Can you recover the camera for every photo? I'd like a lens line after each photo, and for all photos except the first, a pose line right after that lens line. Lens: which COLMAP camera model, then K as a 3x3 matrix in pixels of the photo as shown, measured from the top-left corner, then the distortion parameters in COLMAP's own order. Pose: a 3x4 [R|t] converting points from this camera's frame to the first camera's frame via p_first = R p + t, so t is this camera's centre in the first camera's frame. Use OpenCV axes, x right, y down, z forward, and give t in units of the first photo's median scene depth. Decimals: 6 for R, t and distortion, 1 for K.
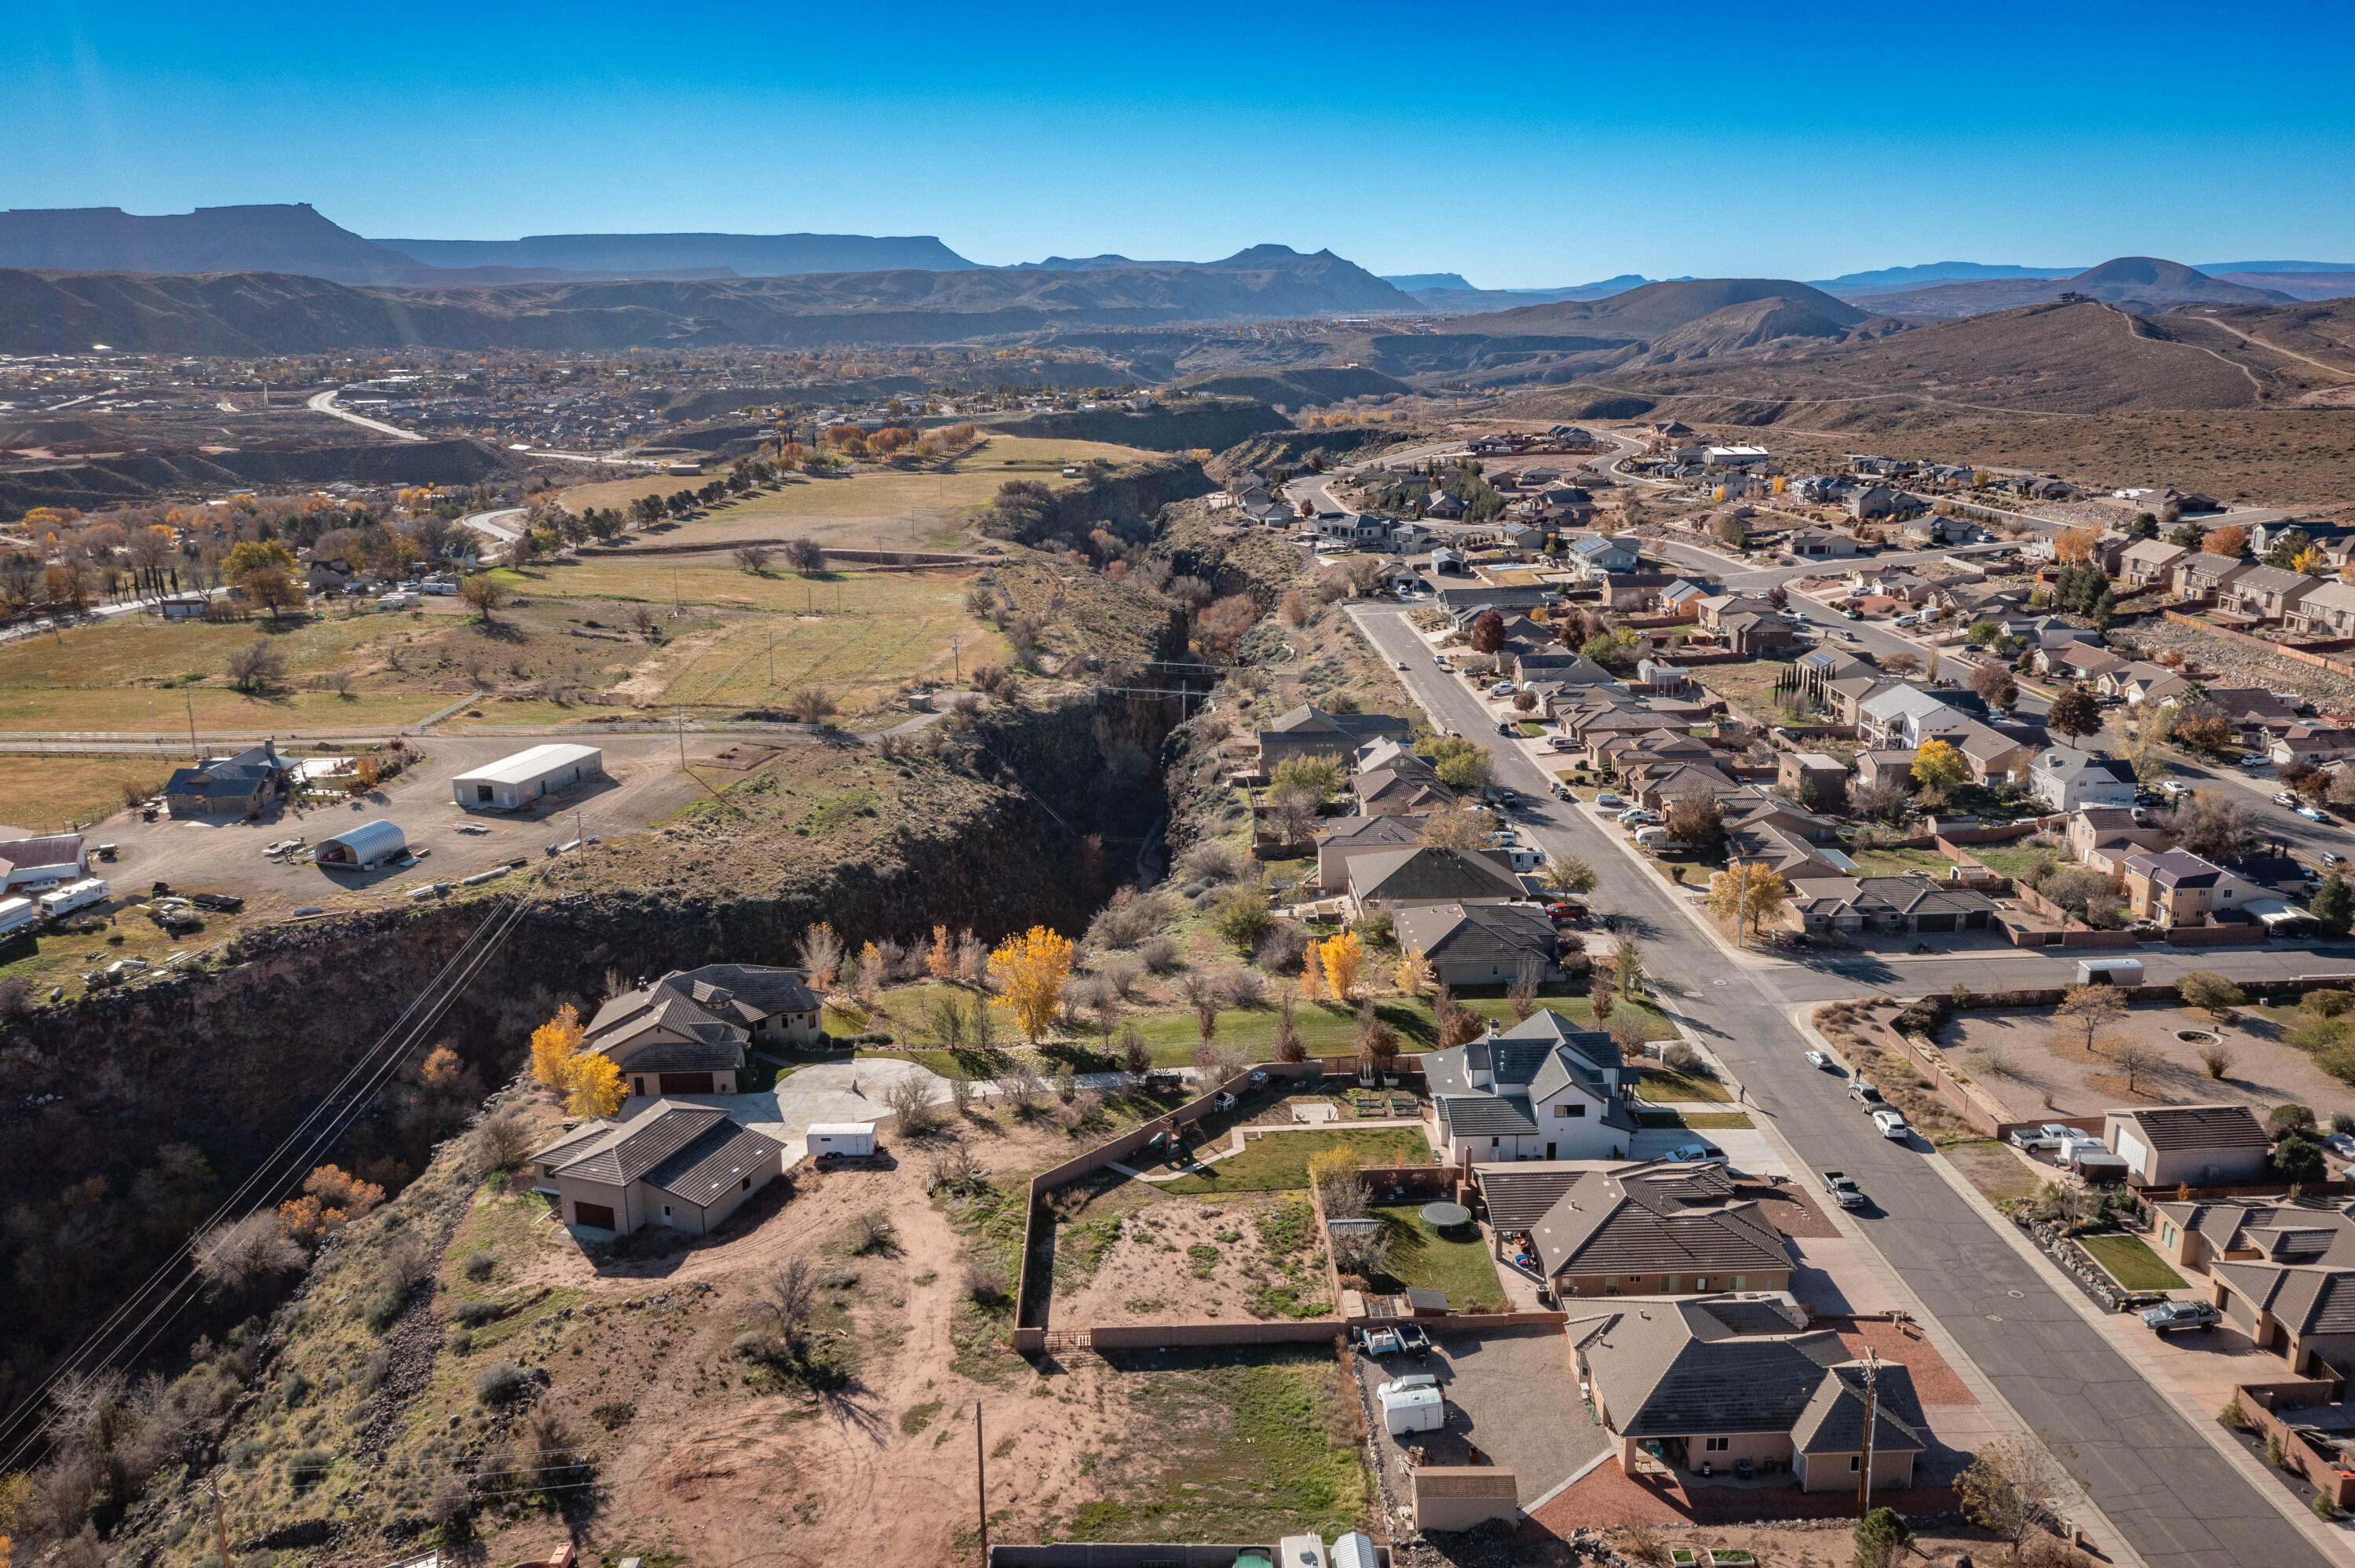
lens RADIAL K [[1845.4, 0, 1177.5], [0, 1845.4, 784.0], [0, 0, 1]] dist [-0.015468, 0.008078]
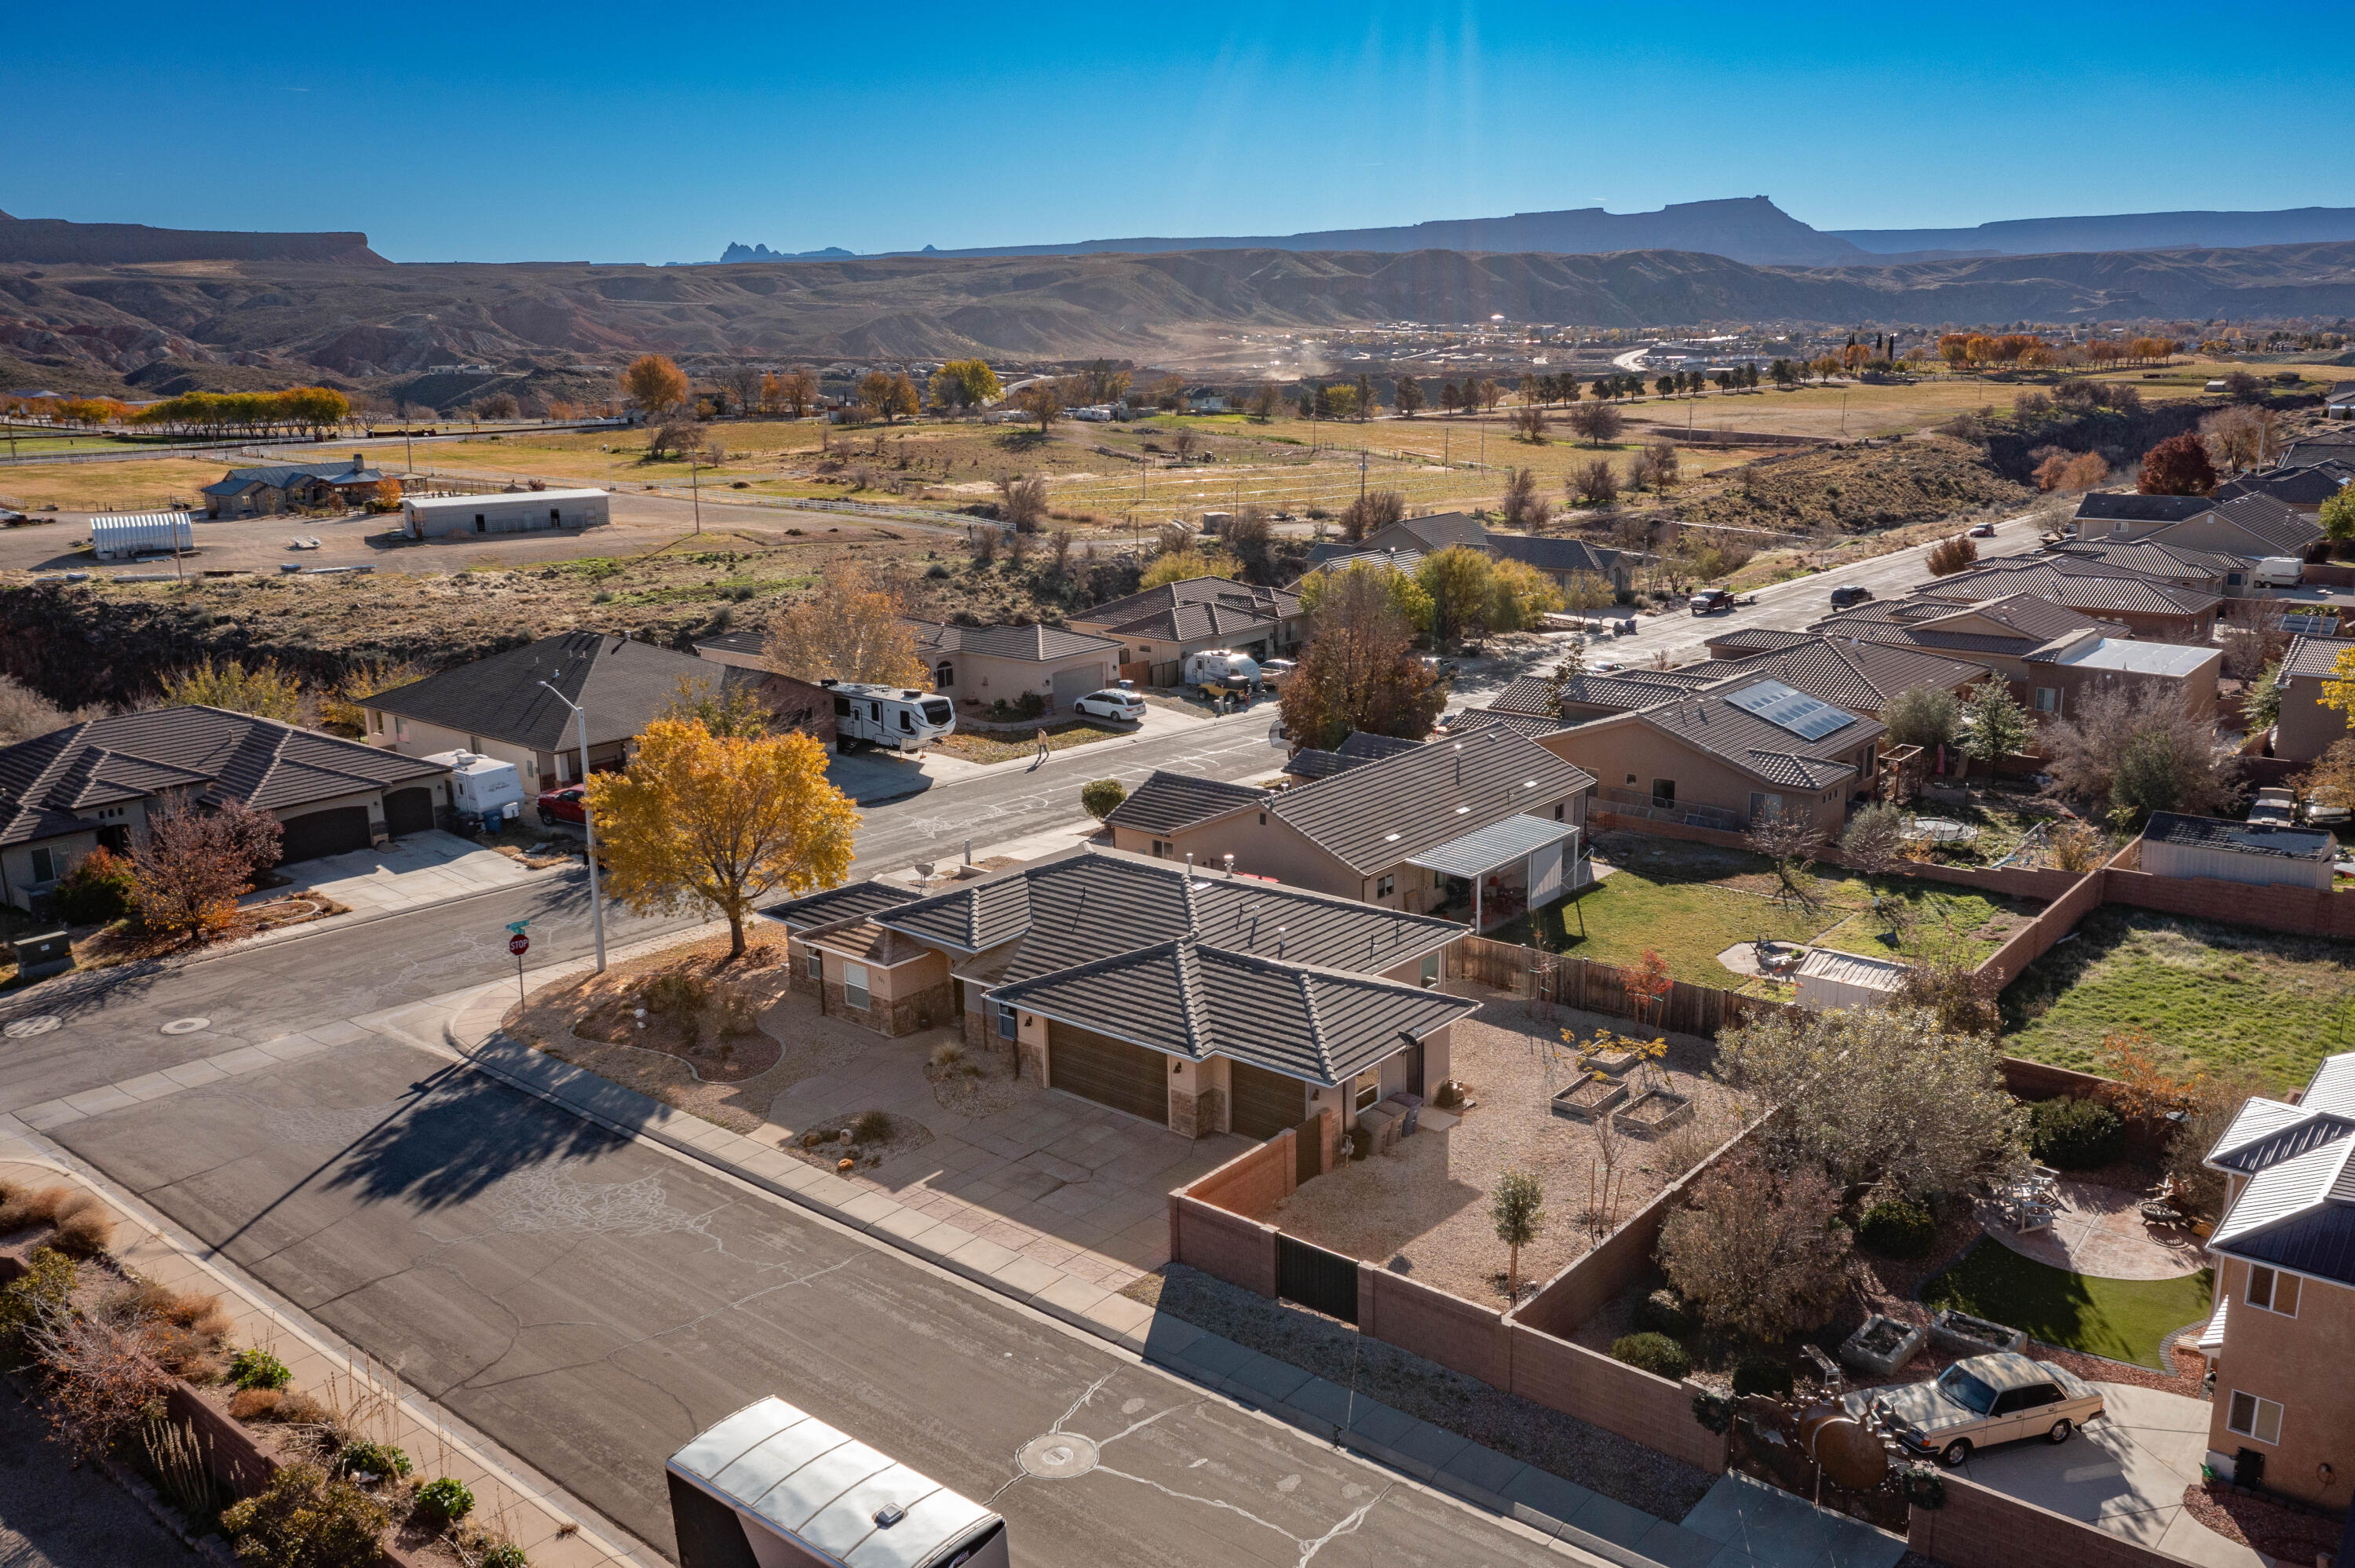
lens RADIAL K [[1845.4, 0, 1177.5], [0, 1845.4, 784.0], [0, 0, 1]] dist [-0.015468, 0.008078]
pose [[0.745489, 0.154242, -0.648425, 0.296755], [-0.151353, 0.986616, 0.060678, 0.011423], [0.649105, 0.052906, 0.758856, 0.427700]]
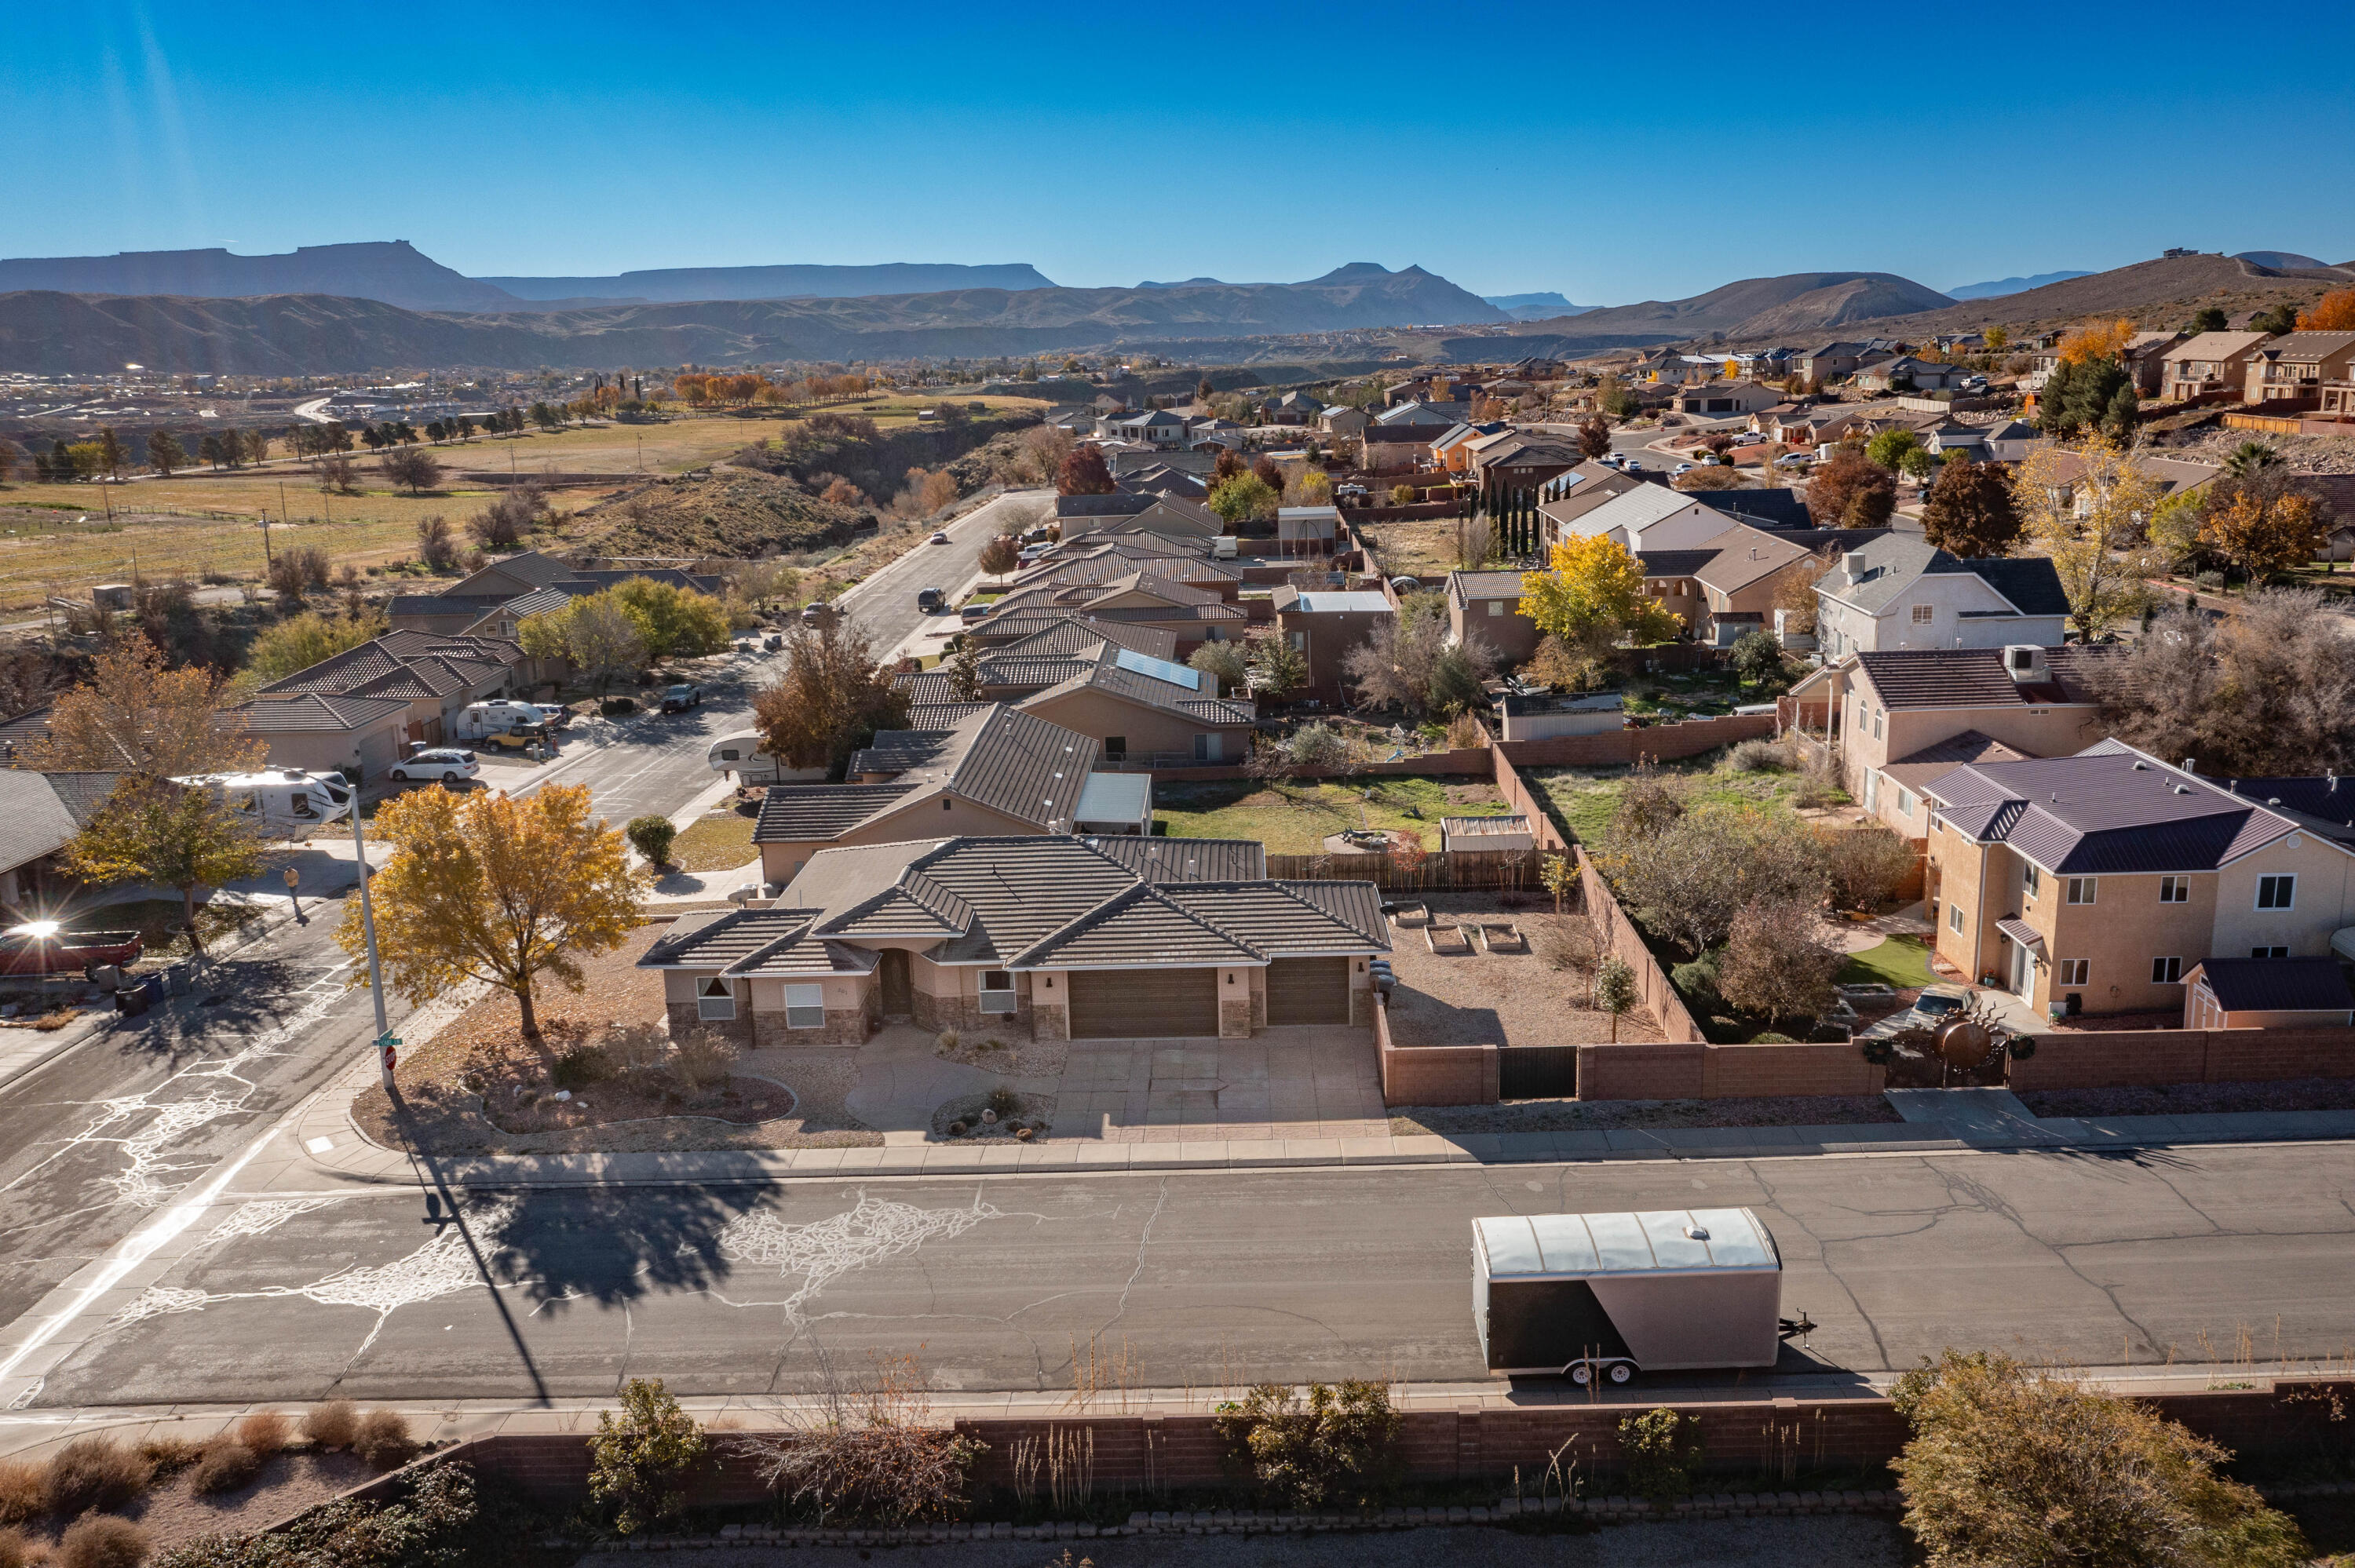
lens RADIAL K [[1844.0, 0, 1177.5], [0, 1844.0, 784.0], [0, 0, 1]] dist [-0.000089, 0.002245]
pose [[0.998537, -0.008086, -0.053461, 0.224659], [0.007432, 0.999895, -0.012416, 0.024222], [0.053556, 0.012001, 0.998493, 0.382097]]
